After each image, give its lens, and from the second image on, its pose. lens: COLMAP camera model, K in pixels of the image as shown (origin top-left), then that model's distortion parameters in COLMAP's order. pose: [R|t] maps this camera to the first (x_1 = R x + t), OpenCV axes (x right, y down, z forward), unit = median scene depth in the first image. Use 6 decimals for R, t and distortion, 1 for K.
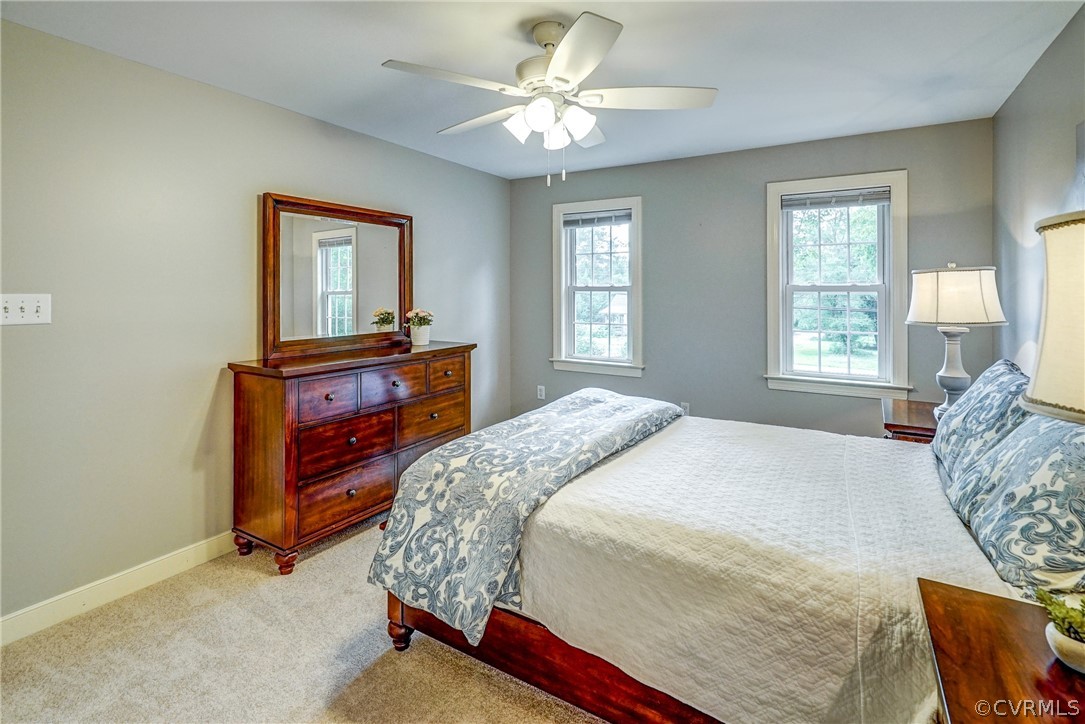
lens RADIAL K [[514.2, 0, 540.5], [0, 514.2, 304.0], [0, 0, 1]] dist [-0.000015, 0.000324]
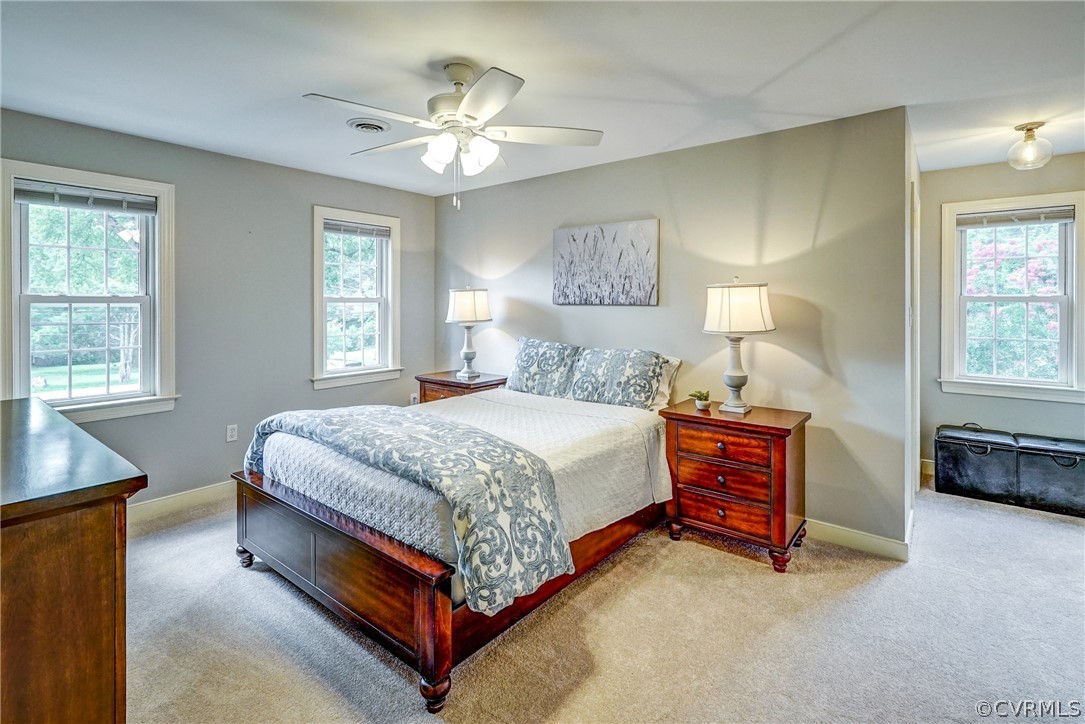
lens RADIAL K [[514.2, 0, 540.5], [0, 514.2, 304.0], [0, 0, 1]] dist [-0.000015, 0.000324]
pose [[0.127026, -0.005984, 0.991881, -1.086303], [0.022158, 0.999749, 0.003194, -0.025526], [-0.991652, 0.021573, 0.127126, 0.677255]]
